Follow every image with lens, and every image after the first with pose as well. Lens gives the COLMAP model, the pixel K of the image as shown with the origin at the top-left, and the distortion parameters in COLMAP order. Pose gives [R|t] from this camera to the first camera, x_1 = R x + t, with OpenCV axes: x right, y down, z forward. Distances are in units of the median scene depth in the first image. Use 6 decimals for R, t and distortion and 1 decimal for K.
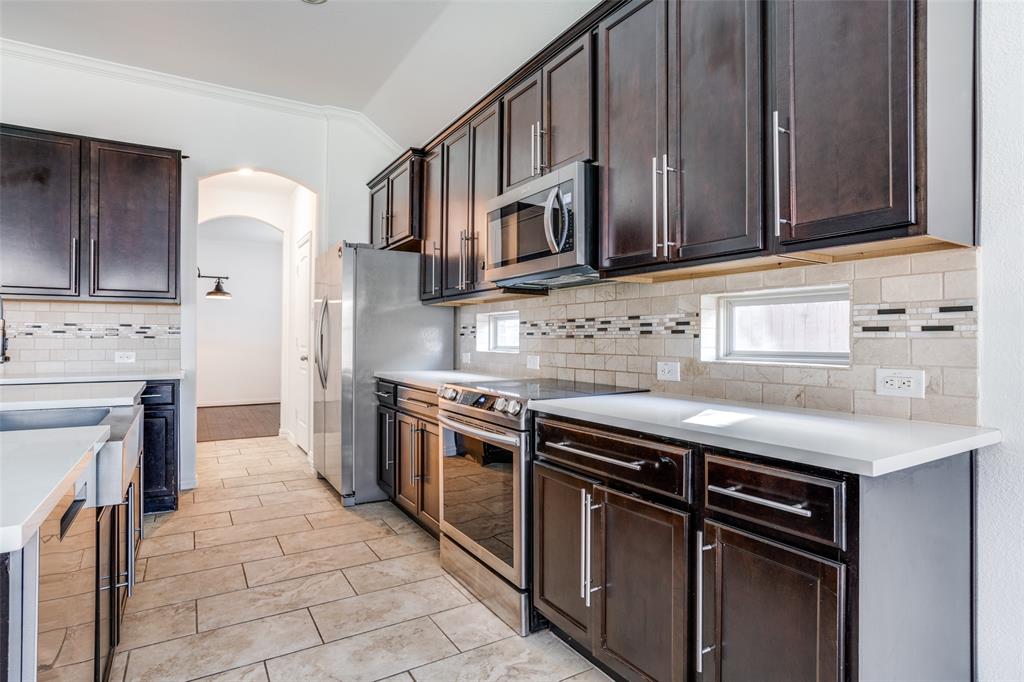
lens RADIAL K [[541.9, 0, 516.3], [0, 541.9, 336.3], [0, 0, 1]] dist [-0.037898, 0.017057]
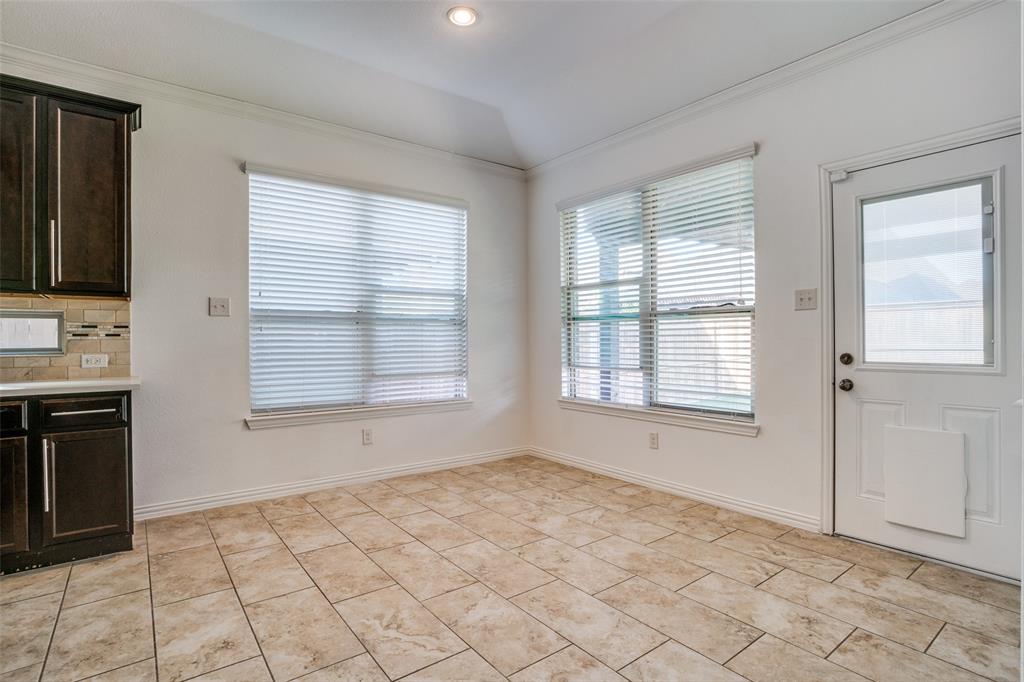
lens RADIAL K [[541.9, 0, 511.3], [0, 541.9, 338.4], [0, 0, 1]] dist [-0.037898, 0.017057]
pose [[-0.075844, -0.000300, 0.997120, -0.981212], [-0.001175, 0.999999, 0.000212, -0.002422], [-0.997119, -0.001156, -0.075845, -0.310087]]
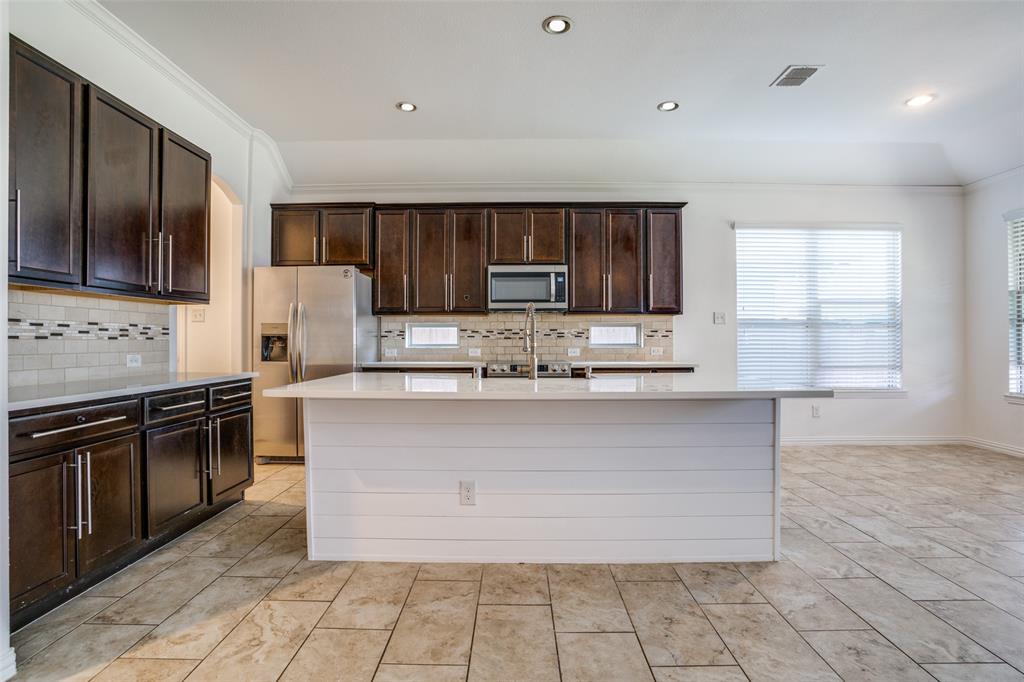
lens RADIAL K [[541.9, 0, 487.2], [0, 541.9, 339.0], [0, 0, 1]] dist [-0.037898, 0.017057]
pose [[0.540609, -0.000939, 0.841273, -2.077333], [-0.001878, 0.999996, 0.002324, -0.001038], [-0.841272, -0.002836, 0.540605, 0.009014]]
